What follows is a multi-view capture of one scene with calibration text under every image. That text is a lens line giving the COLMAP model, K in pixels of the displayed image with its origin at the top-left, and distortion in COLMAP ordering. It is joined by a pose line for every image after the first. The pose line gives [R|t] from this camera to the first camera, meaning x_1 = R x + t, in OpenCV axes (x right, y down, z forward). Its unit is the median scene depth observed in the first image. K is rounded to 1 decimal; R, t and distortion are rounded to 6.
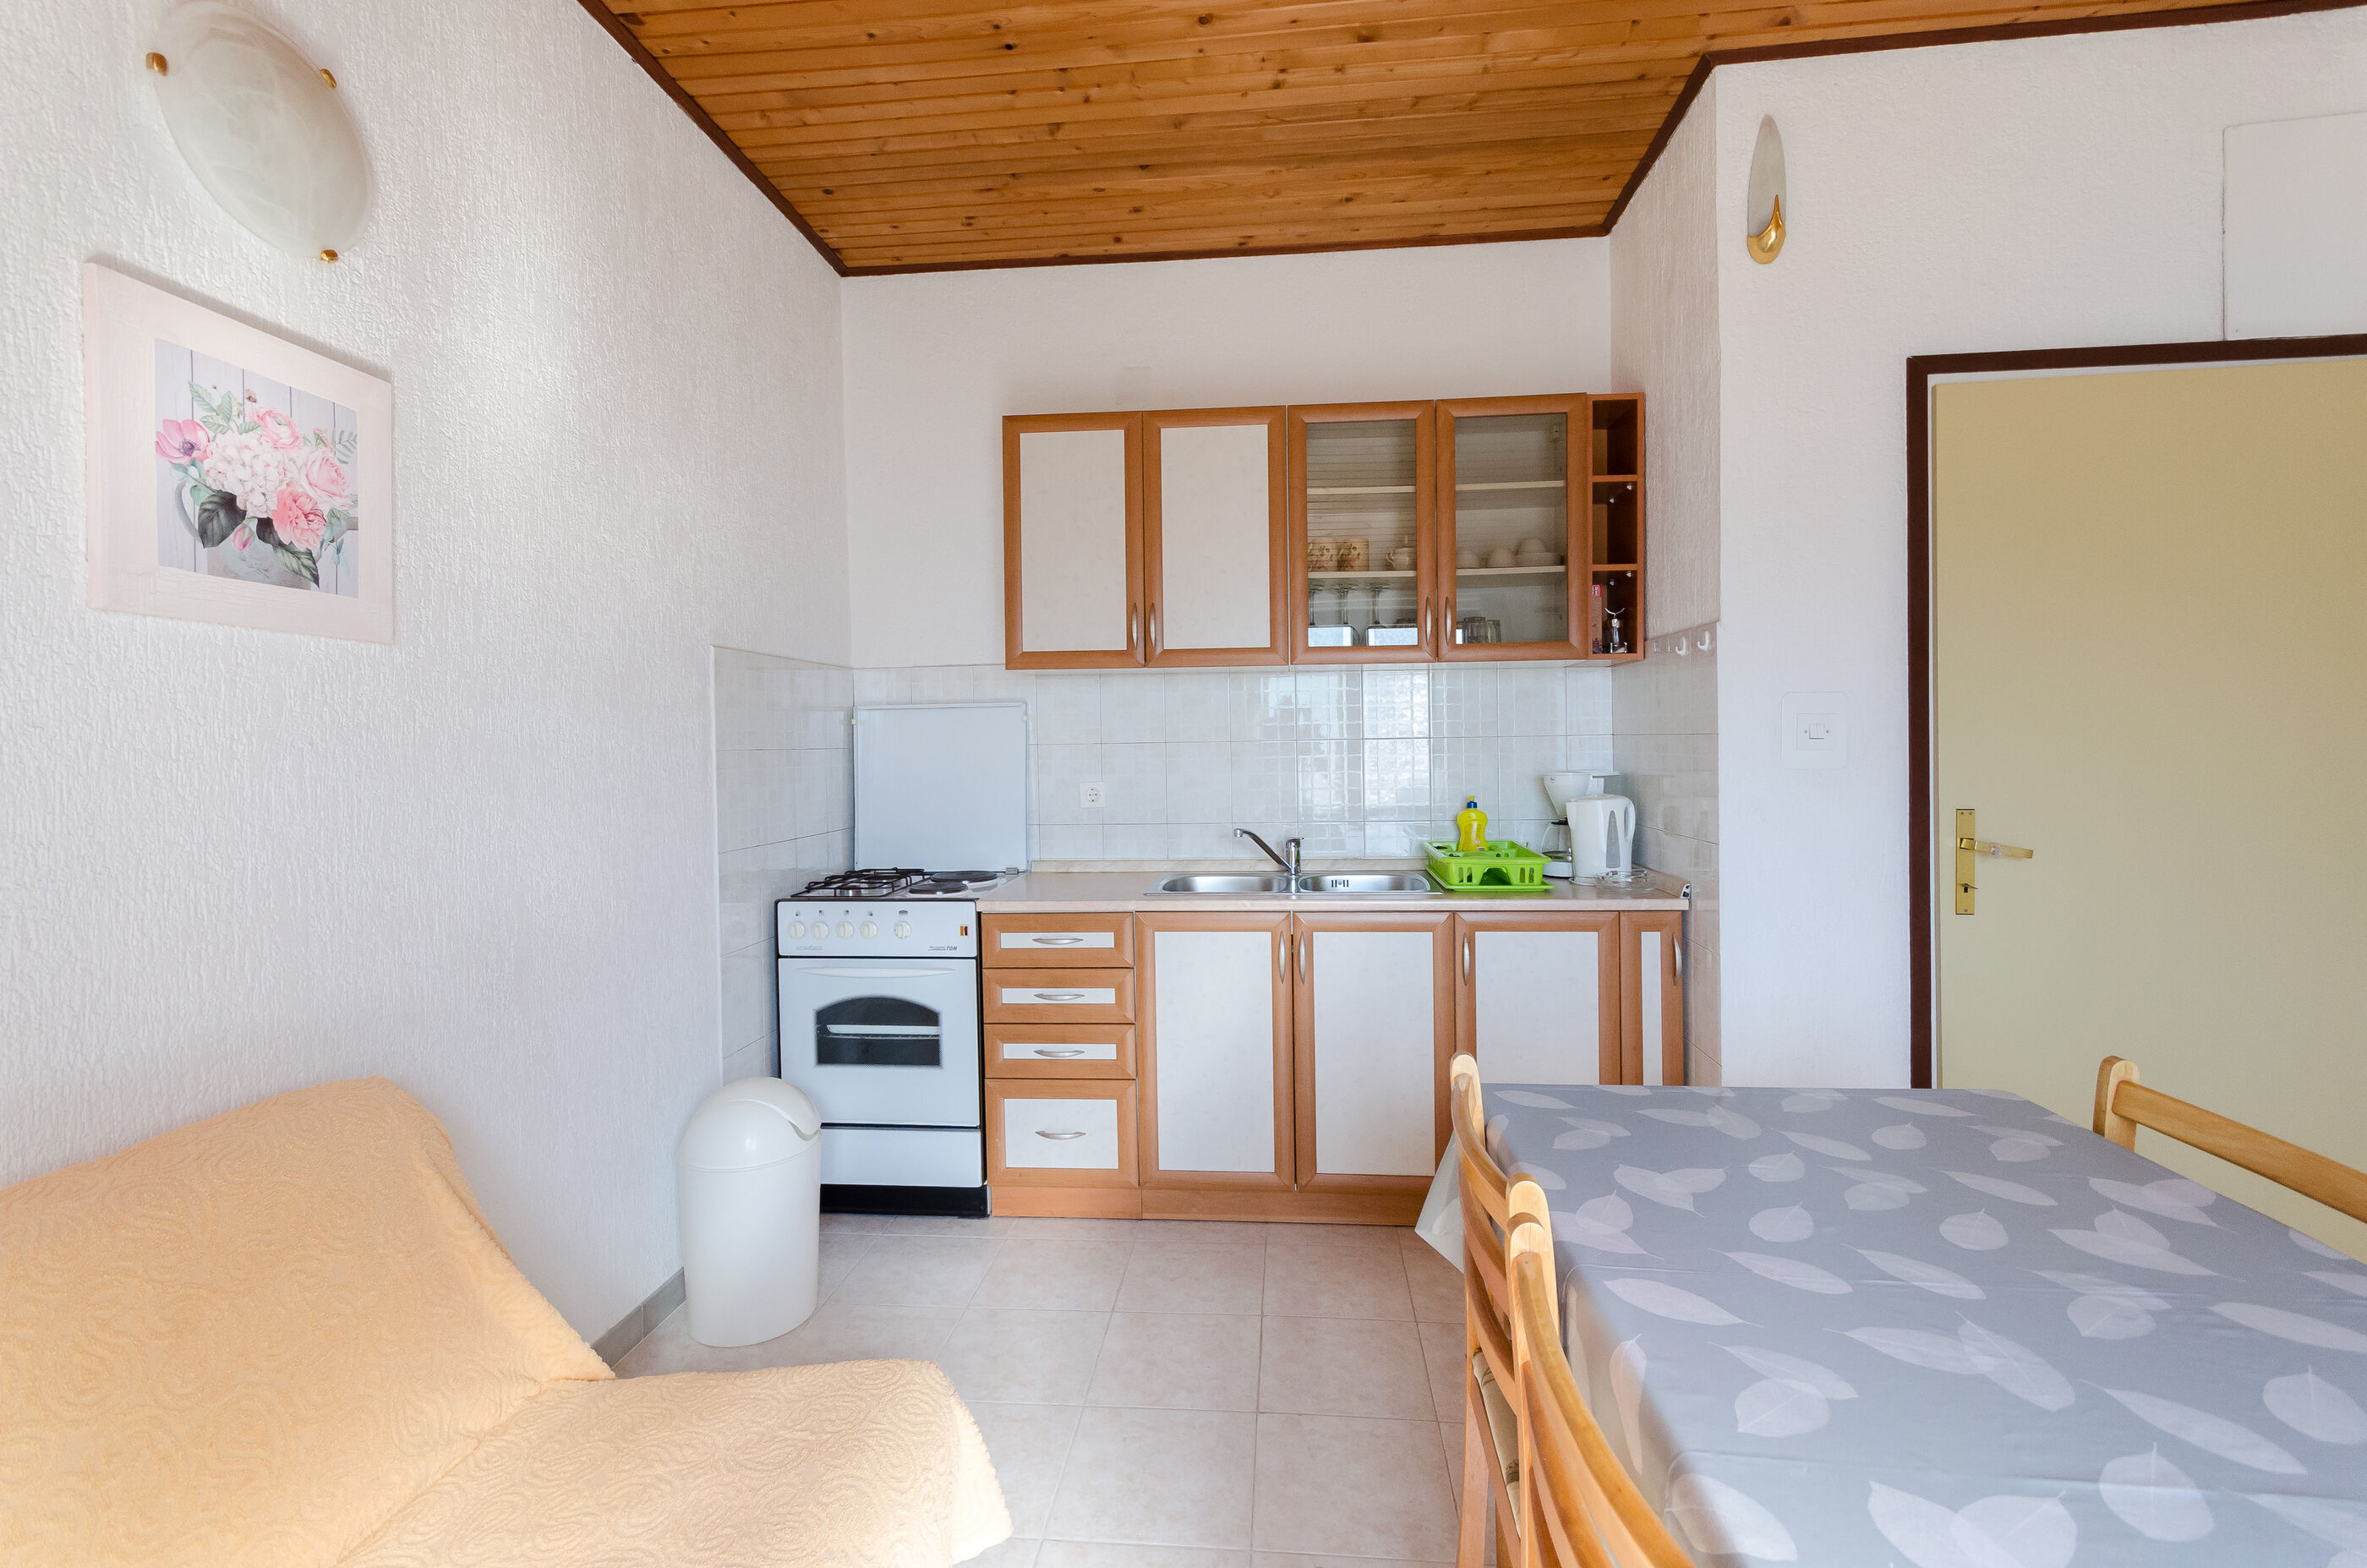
lens RADIAL K [[1060.7, 0, 1178.9], [0, 1060.7, 756.3], [0, 0, 1]] dist [0.002951, 0.000602]
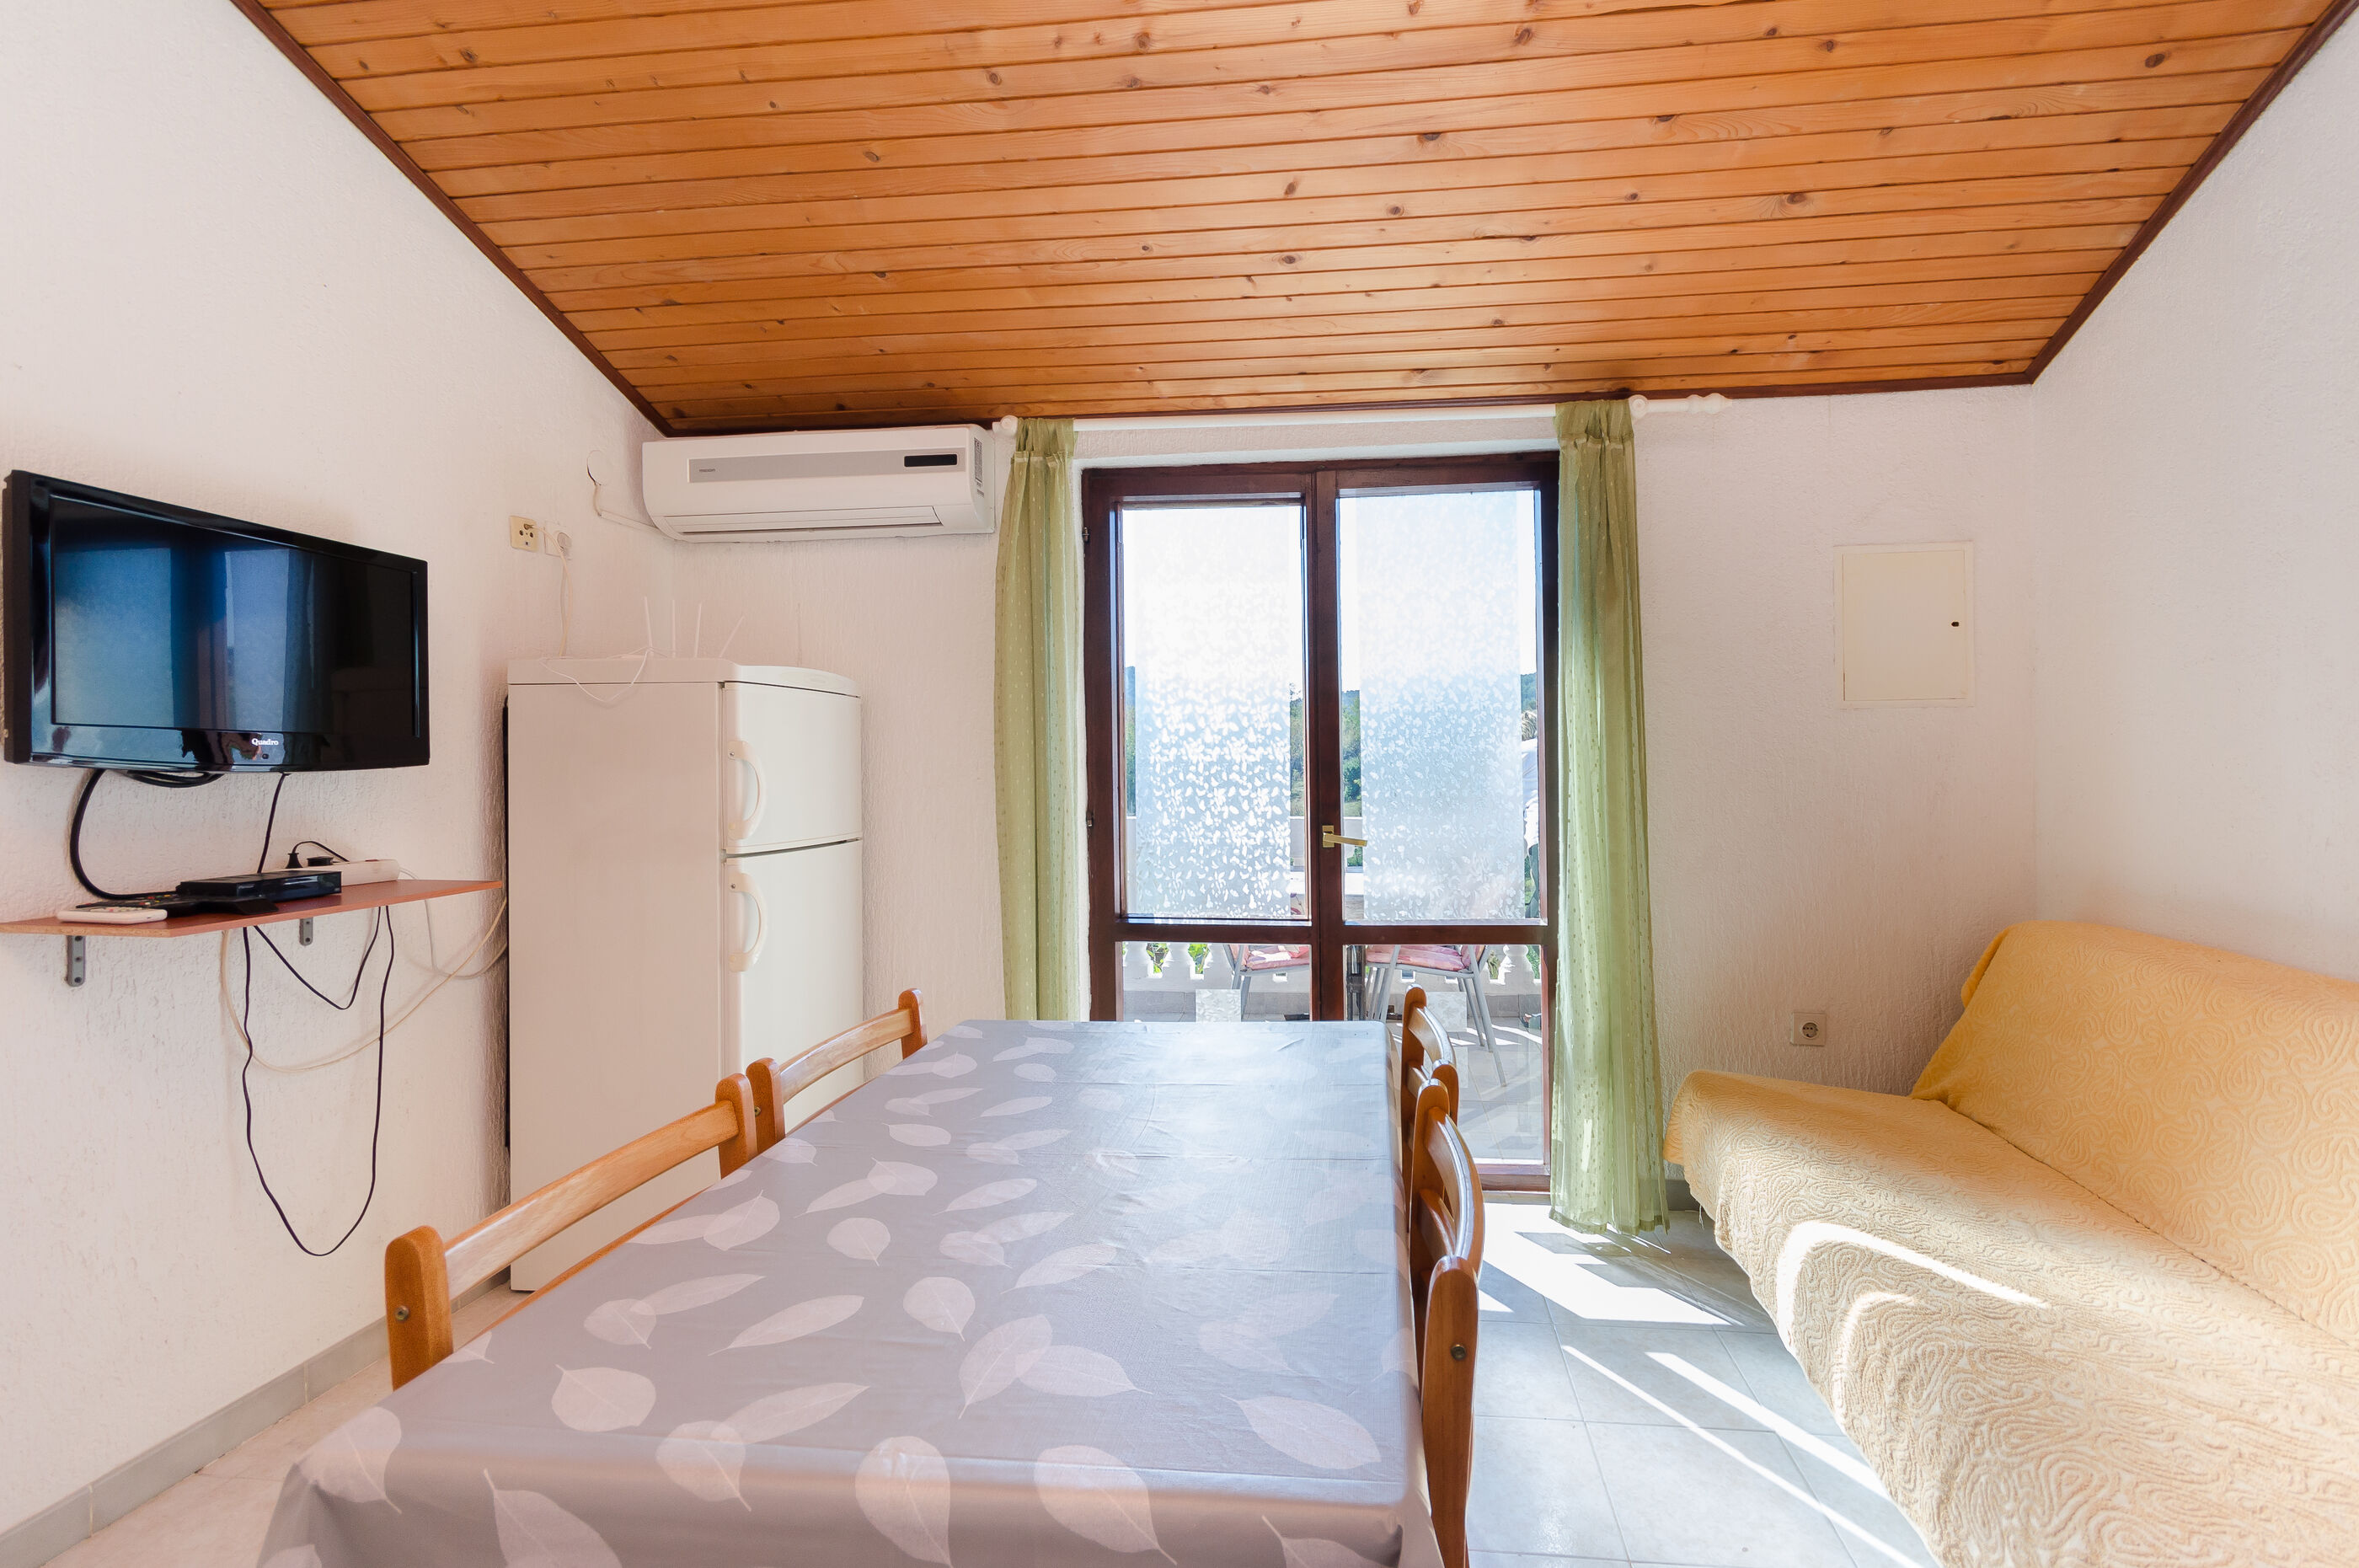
lens RADIAL K [[1063.6, 0, 1256.0], [0, 1063.6, 754.7], [0, 0, 1]] dist [0.003124, 0.000156]
pose [[-0.999636, 0.026386, -0.005560, 0.336251], [0.026368, 0.999647, 0.003343, 0.017429], [0.005646, 0.003195, -0.999979, 1.390114]]
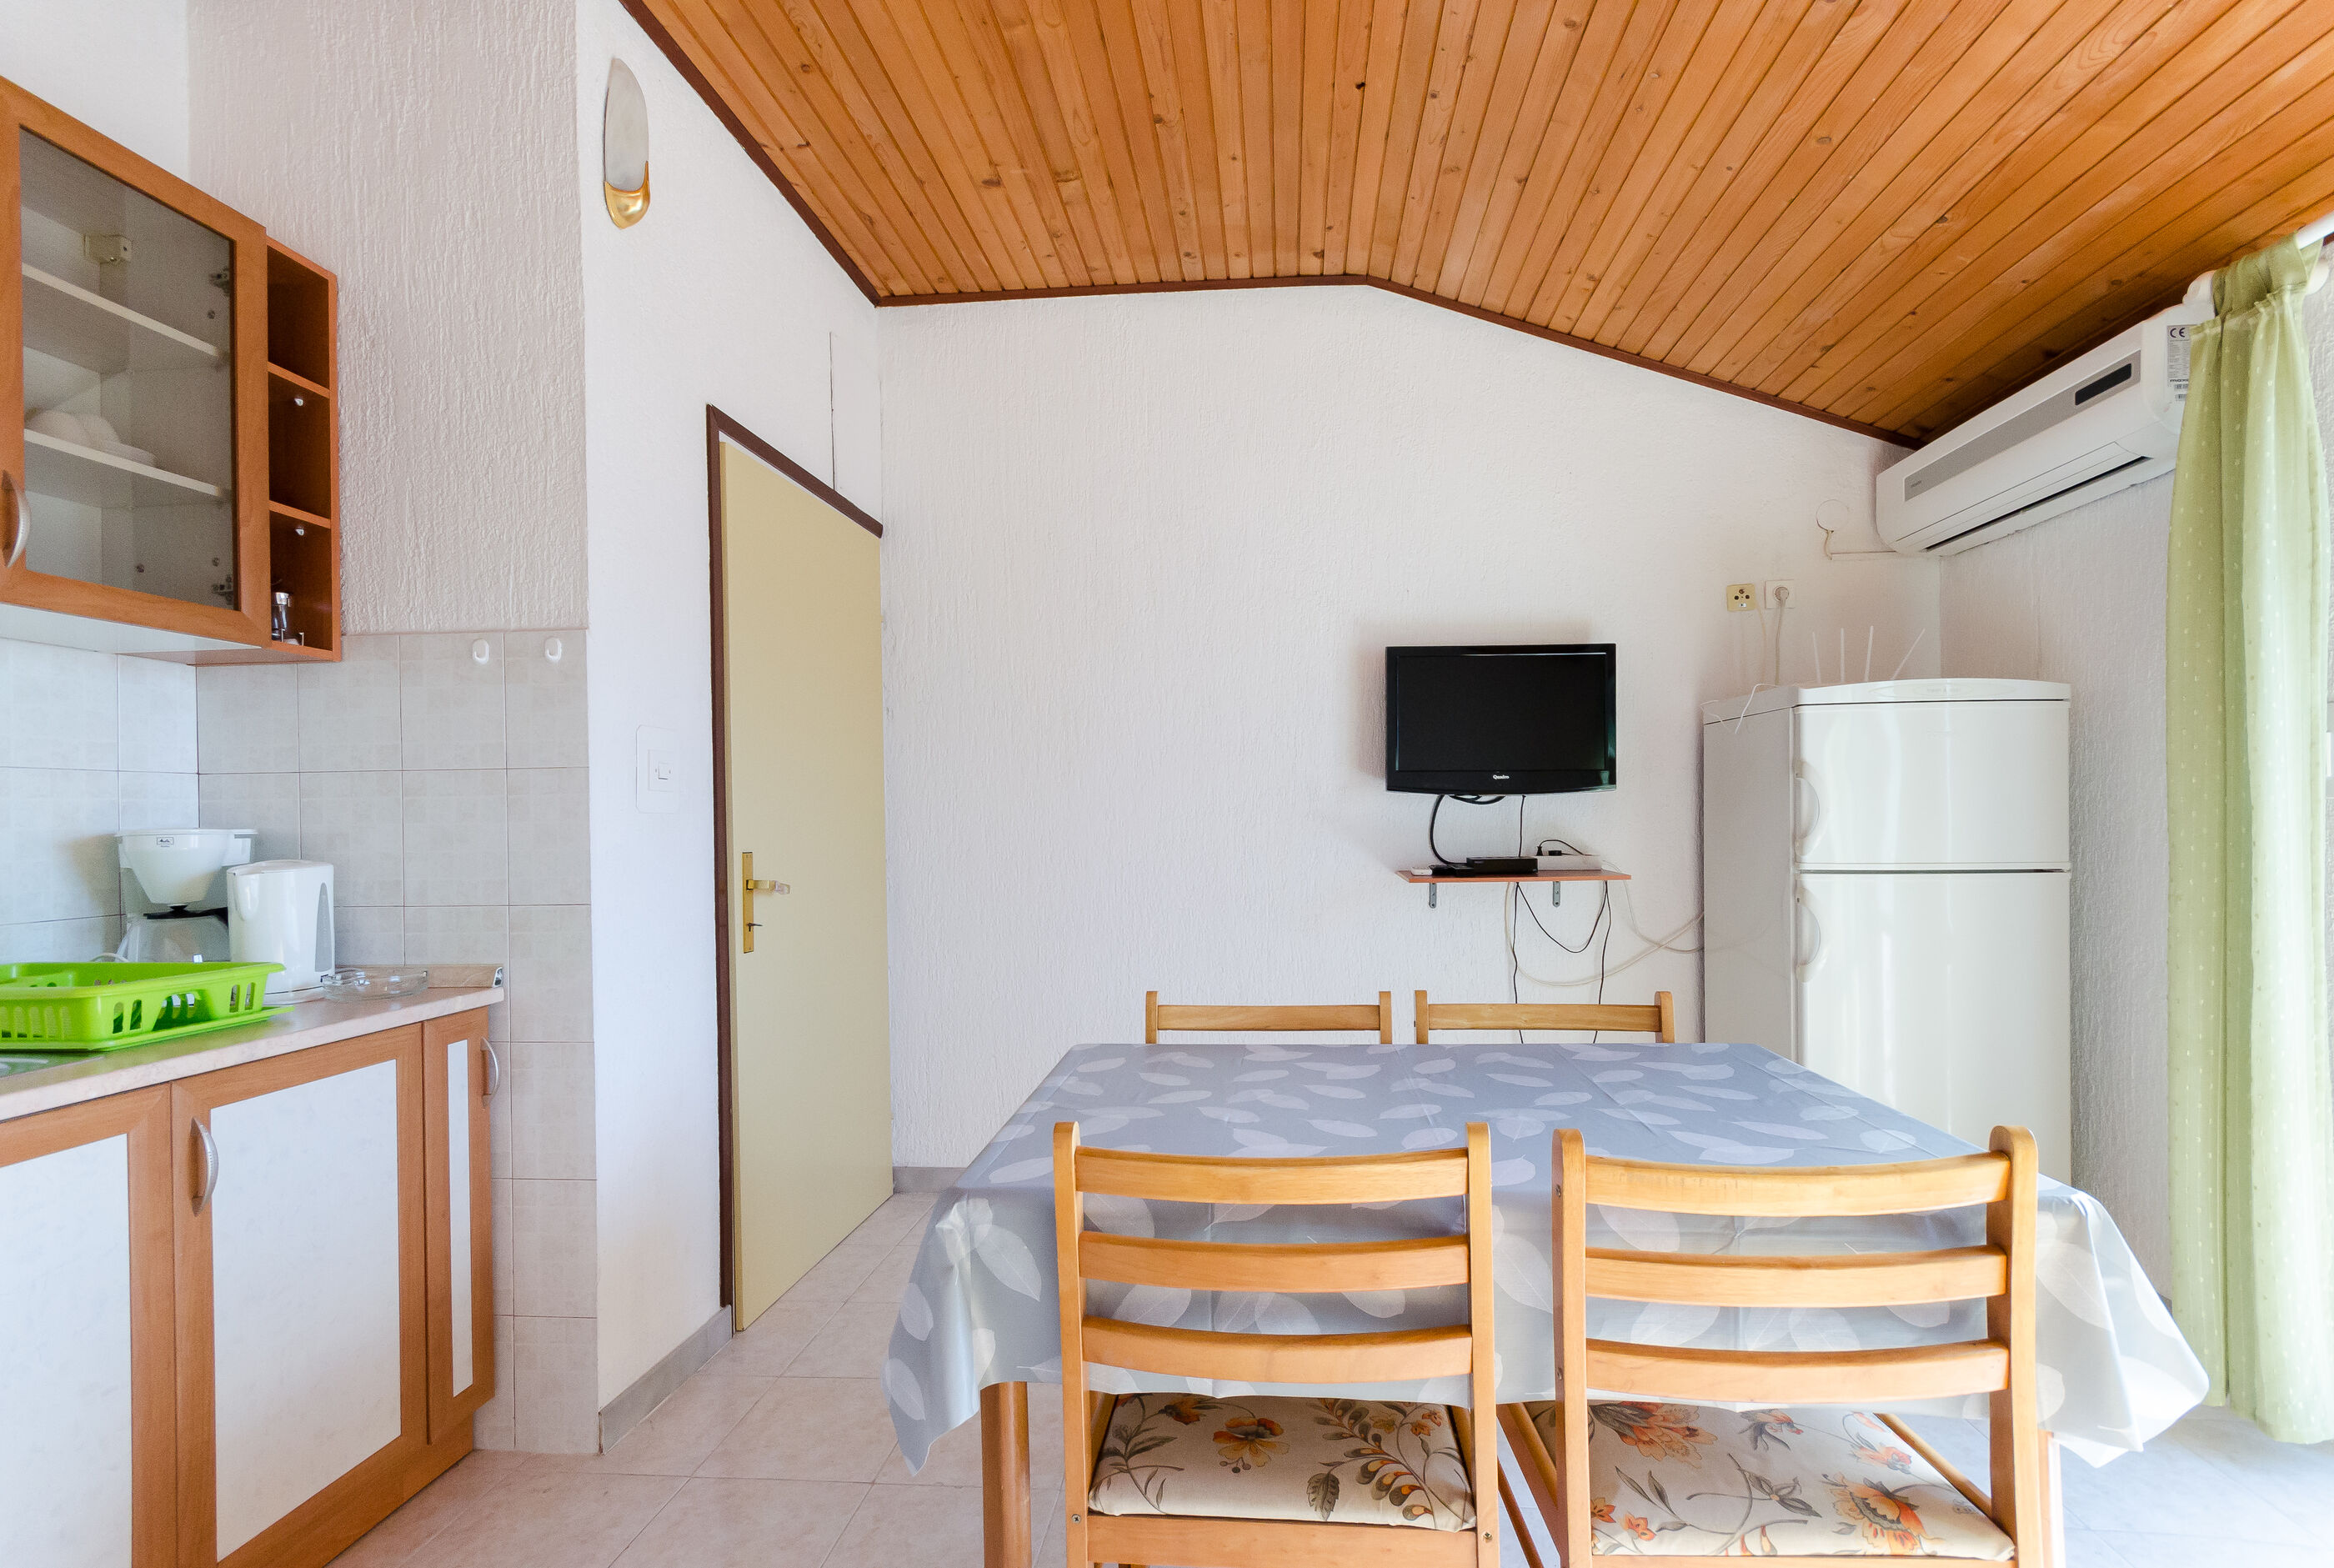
lens RADIAL K [[1046.3, 0, 1205.8], [0, 1046.3, 823.4], [0, 0, 1]] dist [0.002130, 0.000477]
pose [[-0.028350, 0.010653, 0.999541, -0.455075], [0.029316, 0.999522, -0.009822, 0.063613], [-0.999168, 0.029024, -0.028649, 0.825470]]
